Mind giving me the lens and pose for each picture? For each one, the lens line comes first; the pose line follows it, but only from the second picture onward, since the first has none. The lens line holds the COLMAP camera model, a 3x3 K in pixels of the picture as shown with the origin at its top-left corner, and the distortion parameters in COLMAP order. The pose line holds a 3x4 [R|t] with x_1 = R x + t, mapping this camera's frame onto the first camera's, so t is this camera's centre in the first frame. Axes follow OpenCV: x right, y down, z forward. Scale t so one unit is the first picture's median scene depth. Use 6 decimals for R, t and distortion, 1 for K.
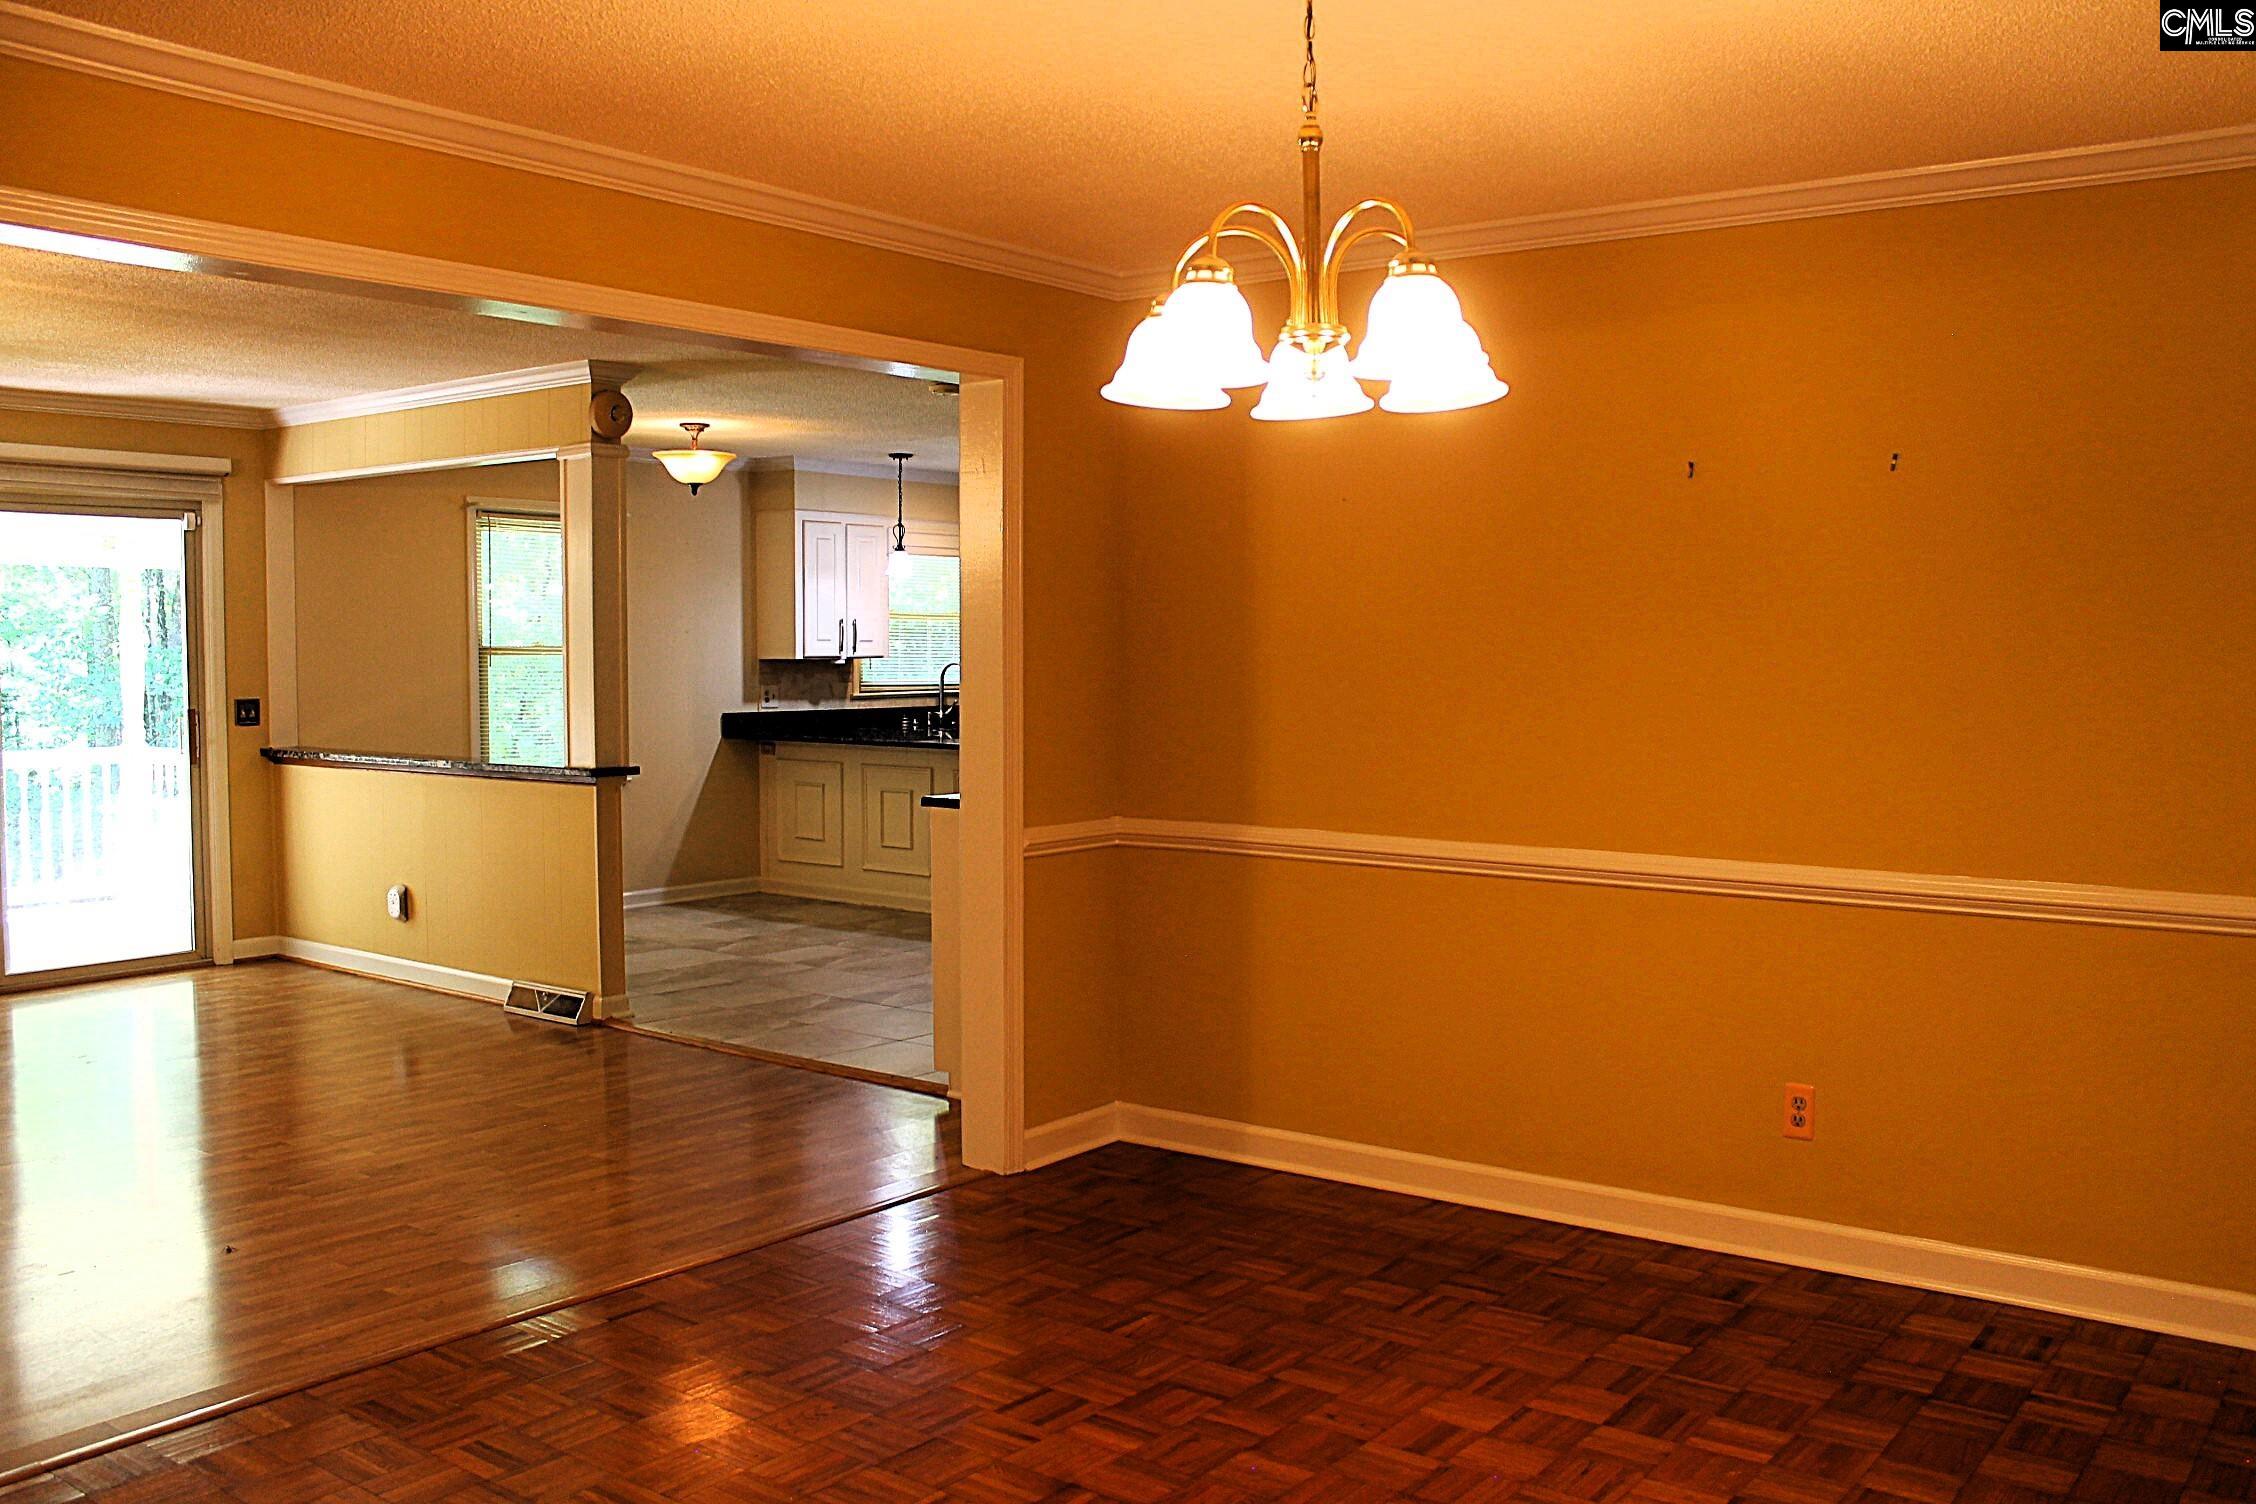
lens RADIAL K [[1948.3, 0, 1102.3], [0, 1948.3, 747.2], [0, 0, 1]] dist [-0.153454, 0.120266]
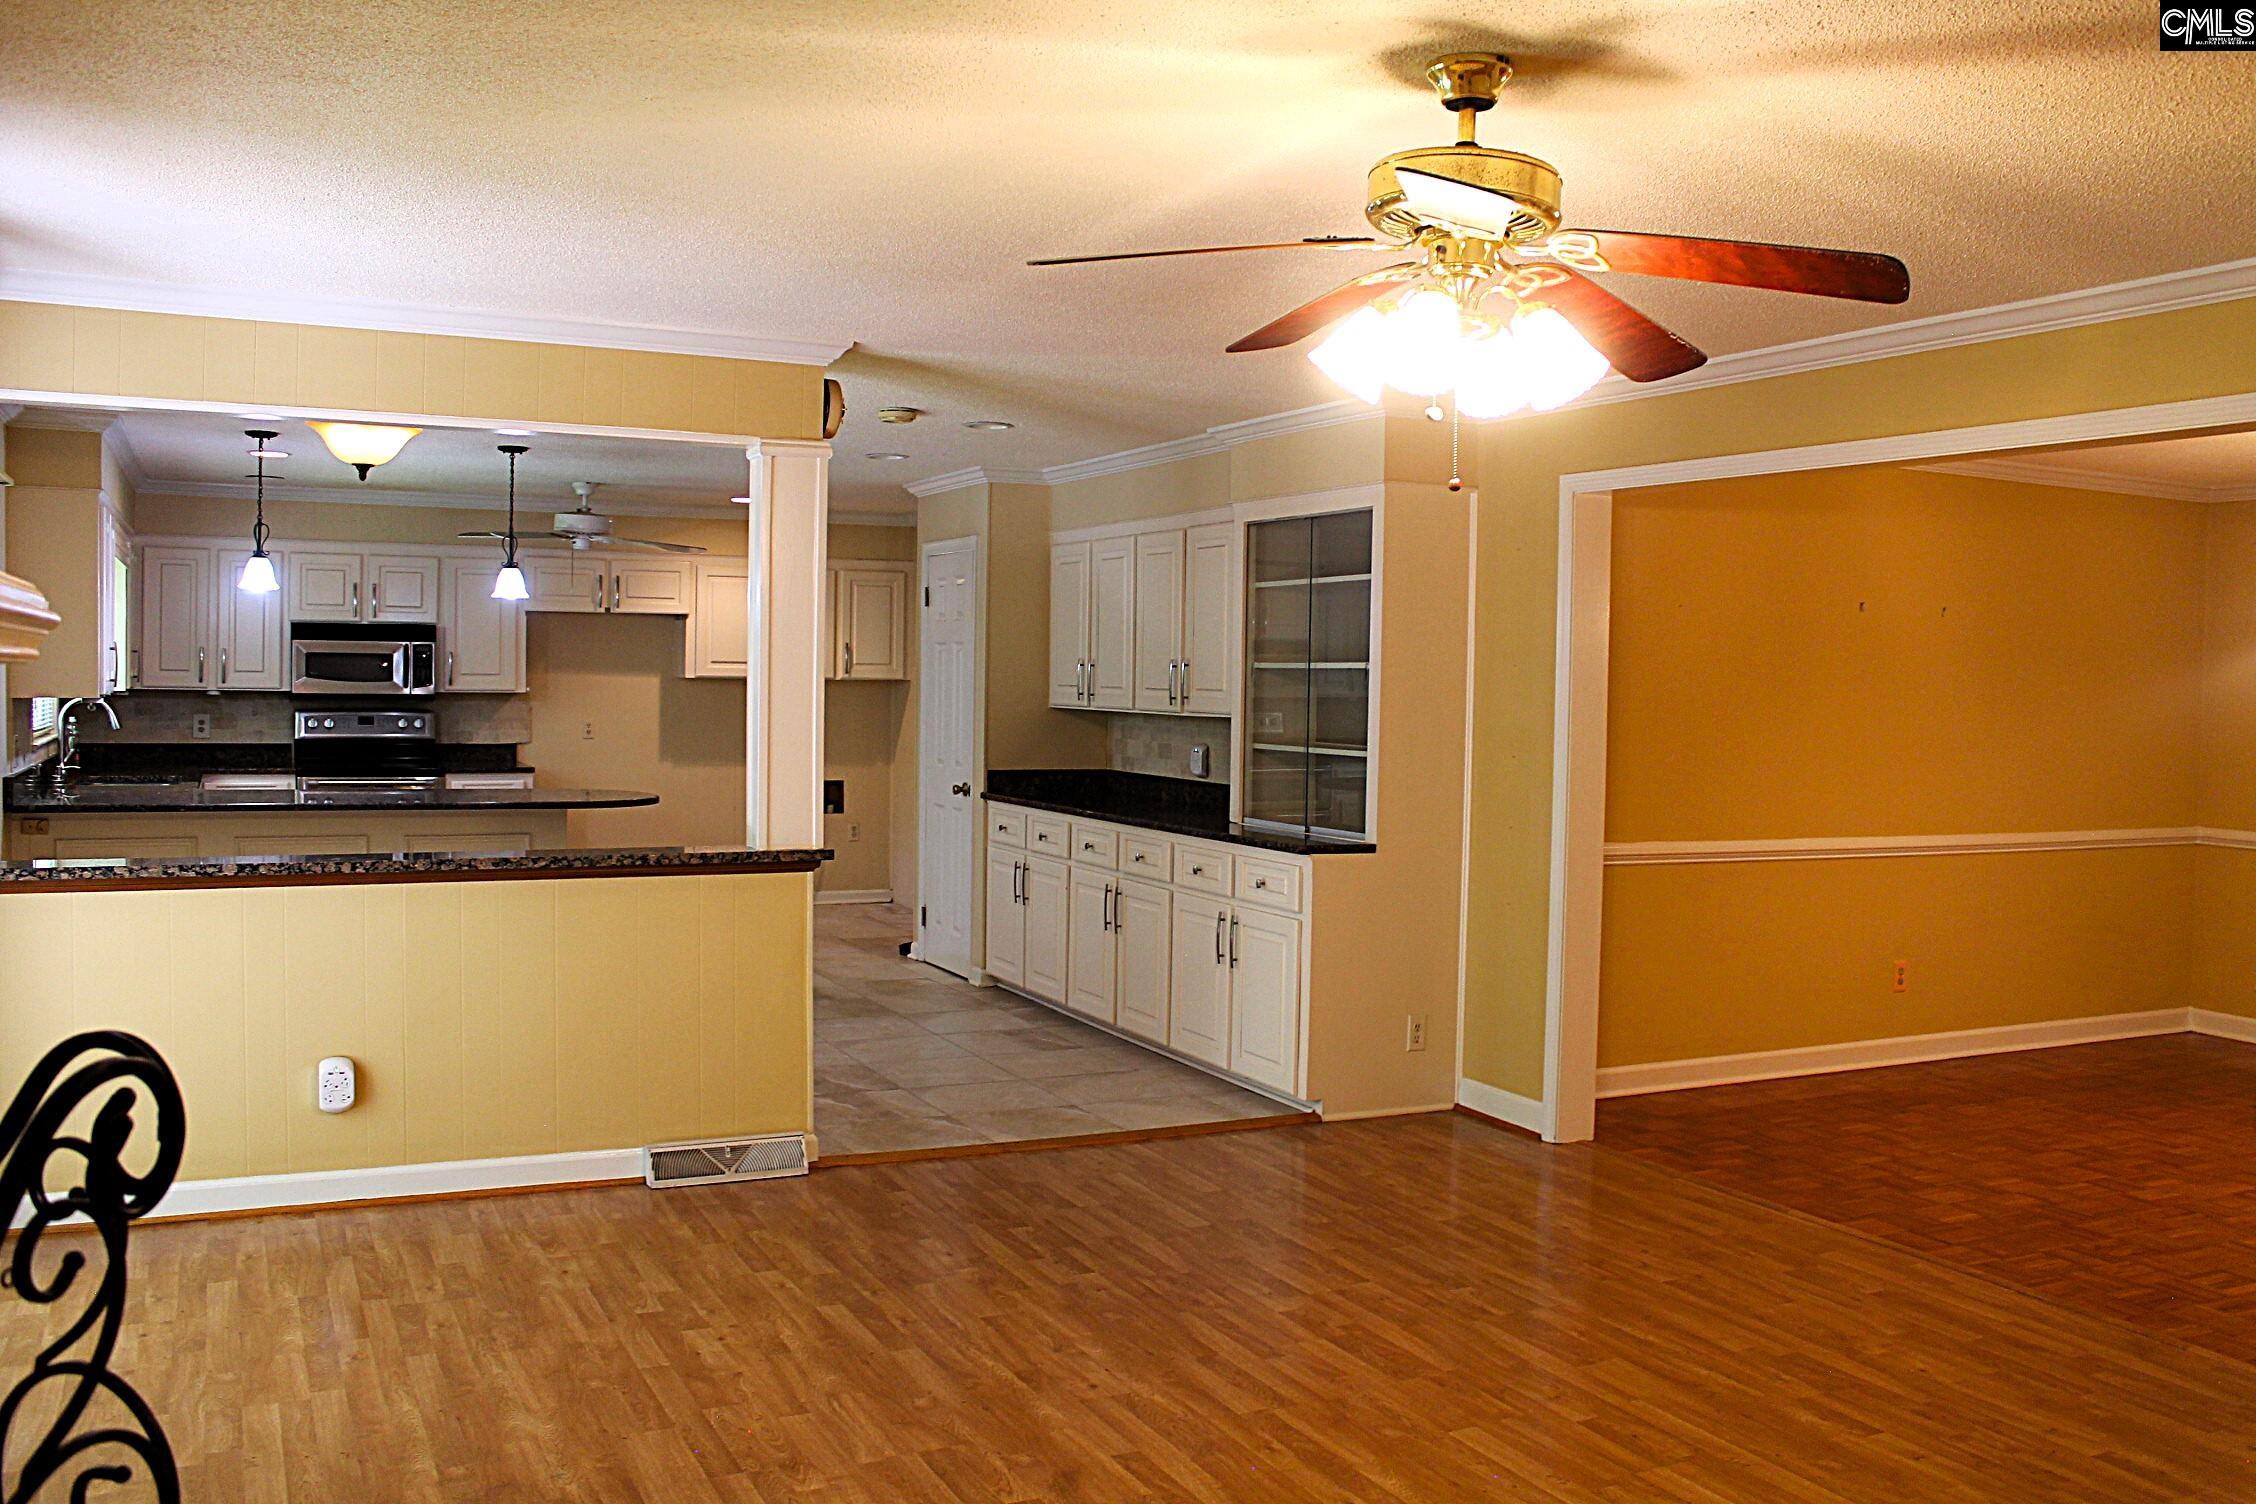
lens RADIAL K [[1948.3, 0, 1159.2], [0, 1948.3, 782.3], [0, 0, 1]] dist [-0.153454, 0.120266]
pose [[0.434691, -0.041934, 0.899603, -0.619440], [0.028820, 0.999051, 0.032644, -0.026181], [-0.900119, 0.011736, 0.435487, 0.350957]]
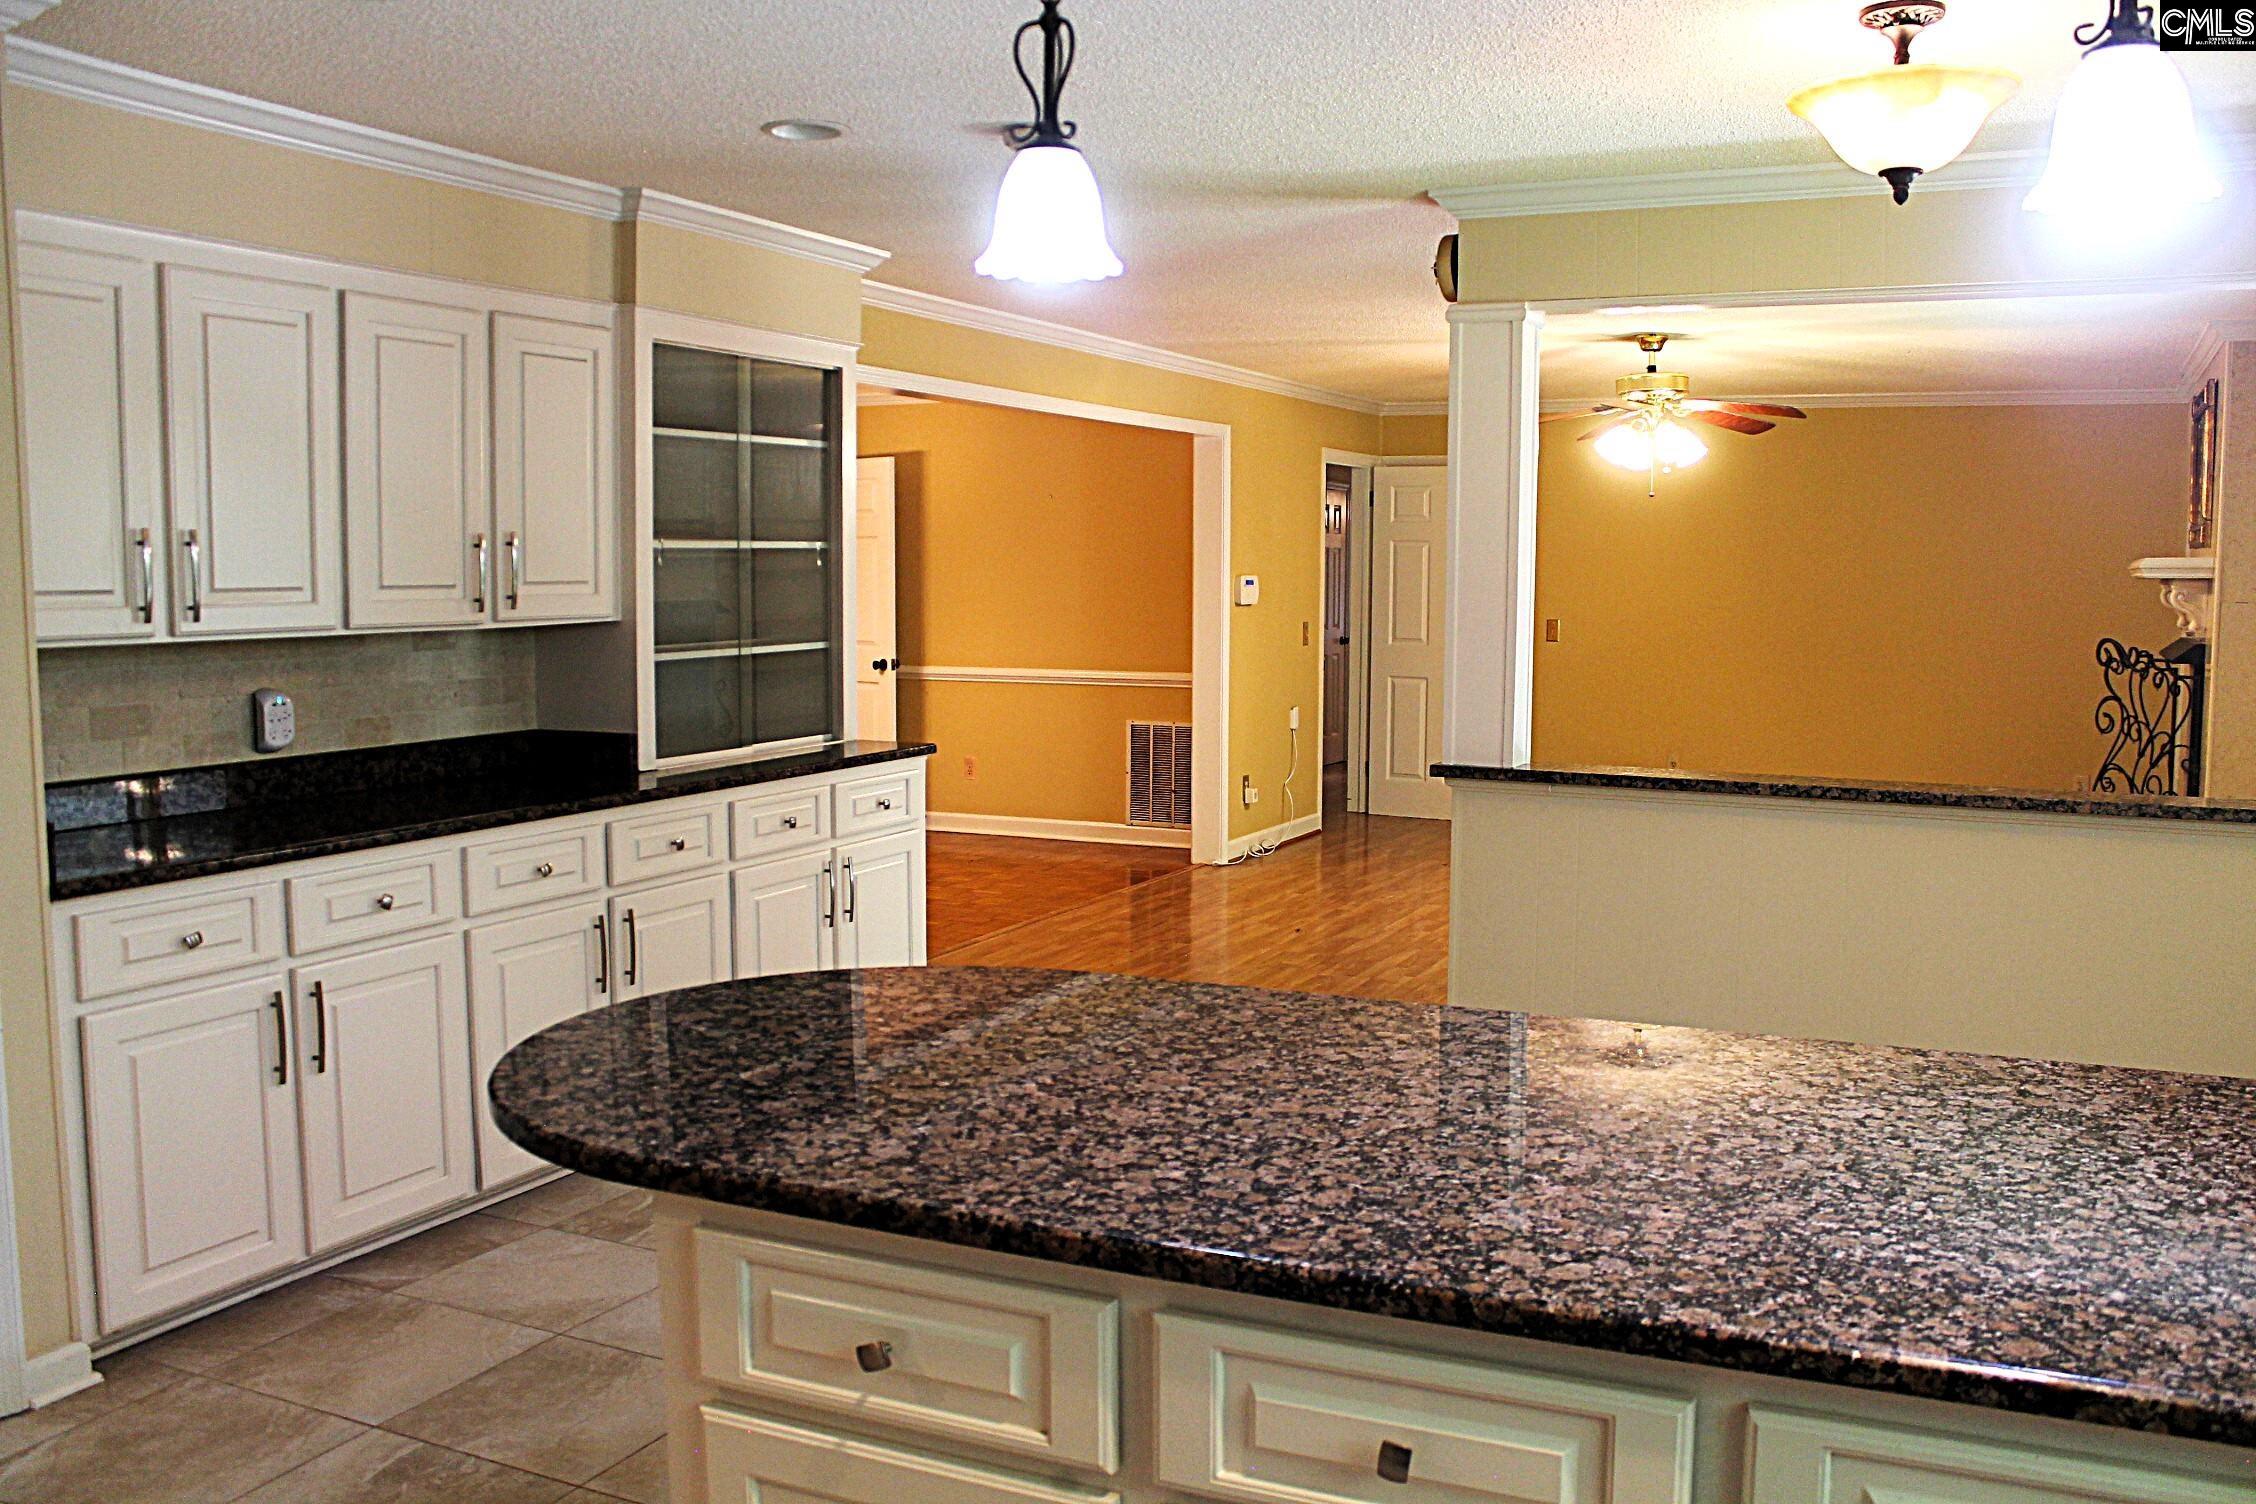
lens RADIAL K [[1948.3, 0, 1139.4], [0, 1948.3, 755.0], [0, 0, 1]] dist [-0.153454, 0.120266]
pose [[-0.974903, 0.019703, -0.221758, 0.012485], [-0.012560, 0.989622, 0.143144, -0.063273], [0.222277, 0.142337, -0.964538, 1.129323]]
